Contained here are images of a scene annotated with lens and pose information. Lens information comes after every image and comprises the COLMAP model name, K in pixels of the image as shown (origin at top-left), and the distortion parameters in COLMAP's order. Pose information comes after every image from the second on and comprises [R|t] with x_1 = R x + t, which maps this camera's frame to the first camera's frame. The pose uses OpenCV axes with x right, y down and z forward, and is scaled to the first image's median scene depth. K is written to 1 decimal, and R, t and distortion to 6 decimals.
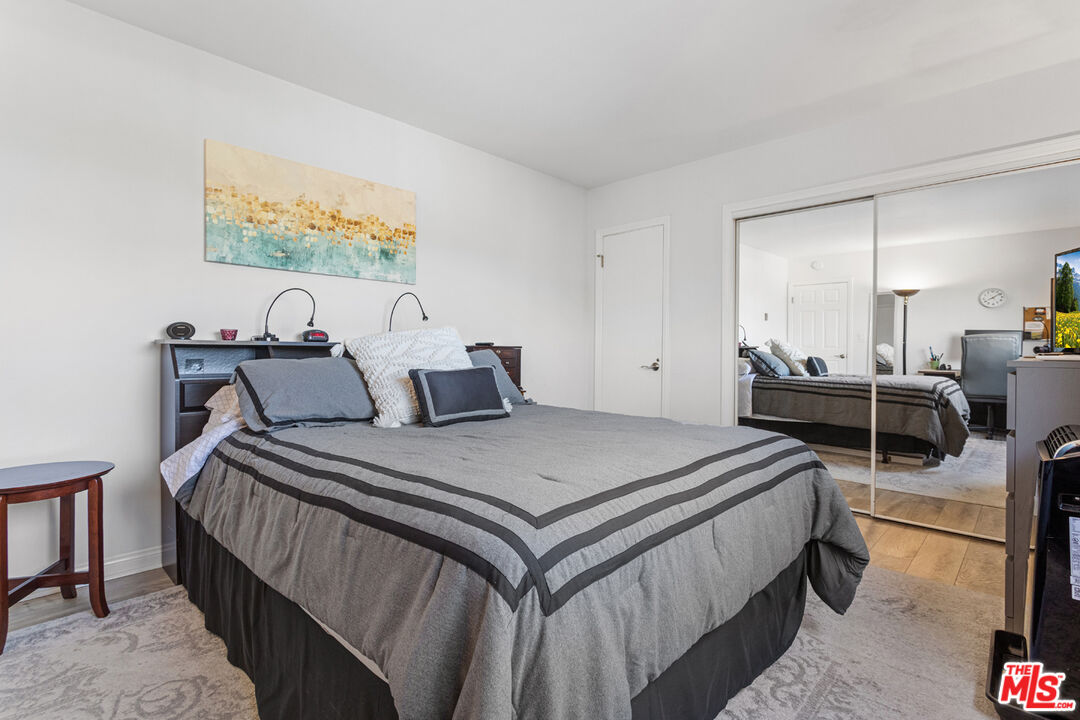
lens RADIAL K [[528.5, 0, 541.7], [0, 528.5, 354.8], [0, 0, 1]] dist [0.001121, 0.000674]
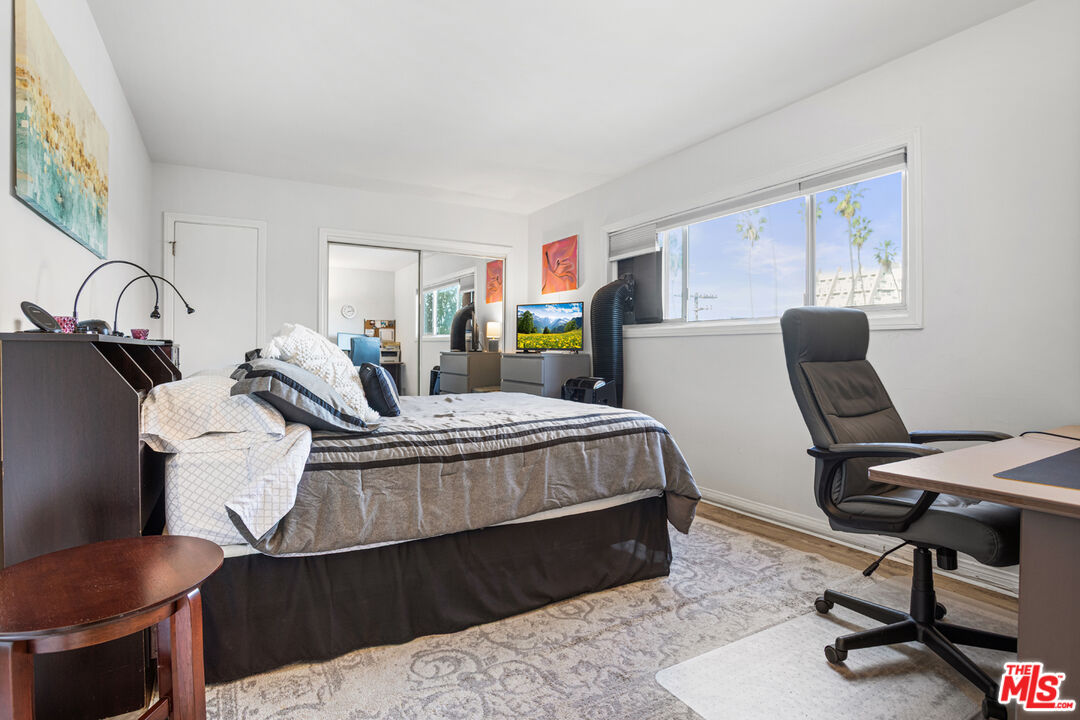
lens RADIAL K [[528.5, 0, 544.1], [0, 528.5, 357.6], [0, 0, 1]] dist [0.001121, 0.000674]
pose [[0.269534, -0.012981, 0.962903, -1.113651], [0.004104, 0.999916, 0.012332, -0.006227], [-0.962982, 0.000628, 0.269564, 0.317100]]
